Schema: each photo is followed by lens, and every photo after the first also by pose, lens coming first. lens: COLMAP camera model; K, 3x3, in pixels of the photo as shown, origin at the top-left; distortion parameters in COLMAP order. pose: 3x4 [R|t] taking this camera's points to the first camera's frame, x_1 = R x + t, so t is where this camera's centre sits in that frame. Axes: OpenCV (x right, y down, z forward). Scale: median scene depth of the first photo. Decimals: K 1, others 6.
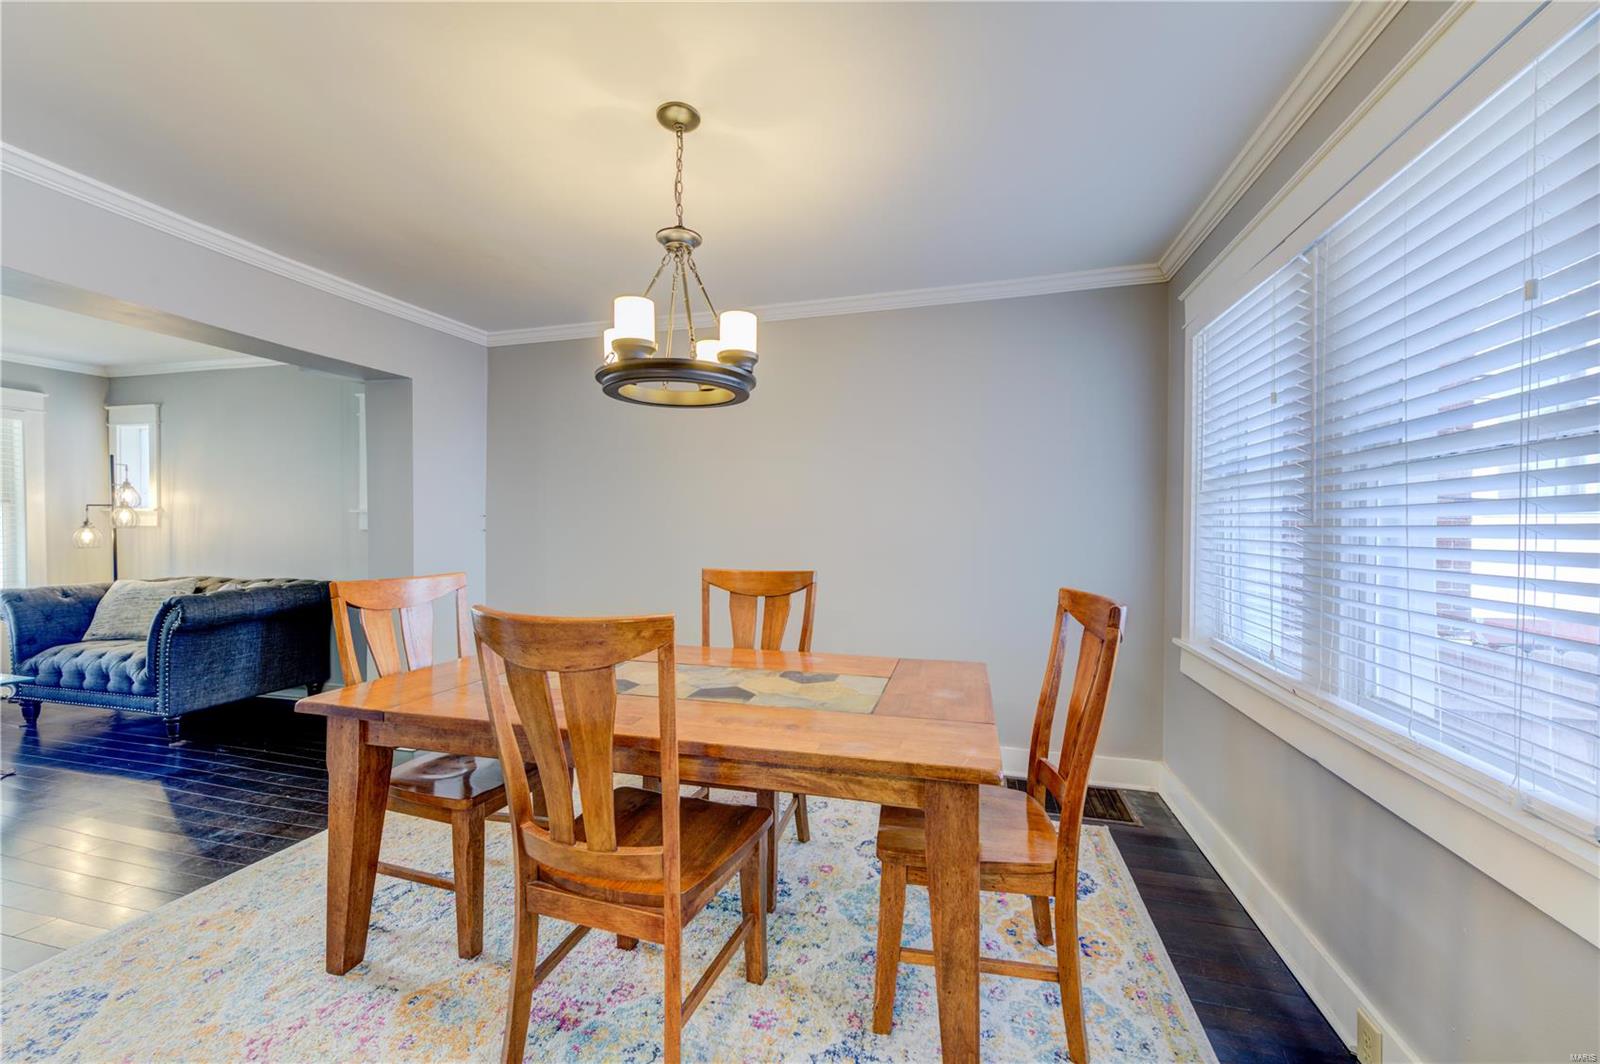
lens RADIAL K [[623.2, 0, 800.0], [0, 623.2, 532.0], [0, 0, 1]] dist [0.000624, -0.000156]
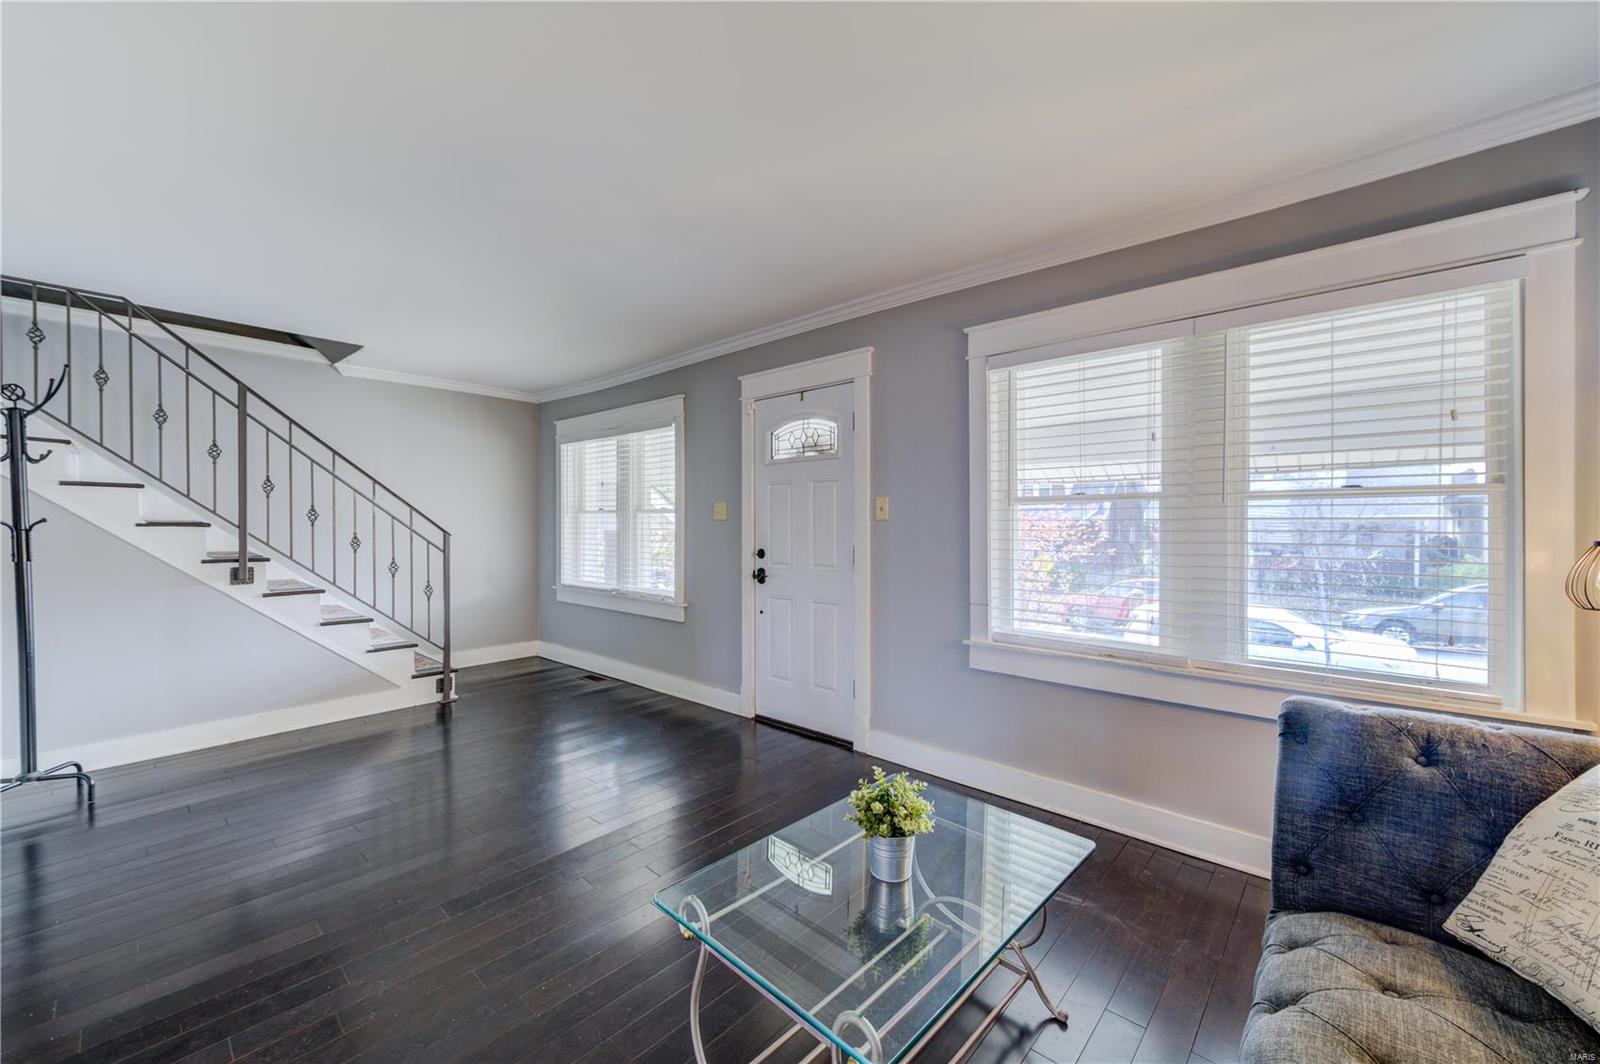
lens RADIAL K [[627.8, 0, 800.0], [0, 627.8, 532.0], [0, 0, 1]] dist [-0.000426, -0.000435]
pose [[-0.464176, 0.004757, -0.885730, -0.707472], [-0.009663, 0.999899, 0.010434, -0.014688], [0.885690, 0.013402, -0.464083, 0.821213]]
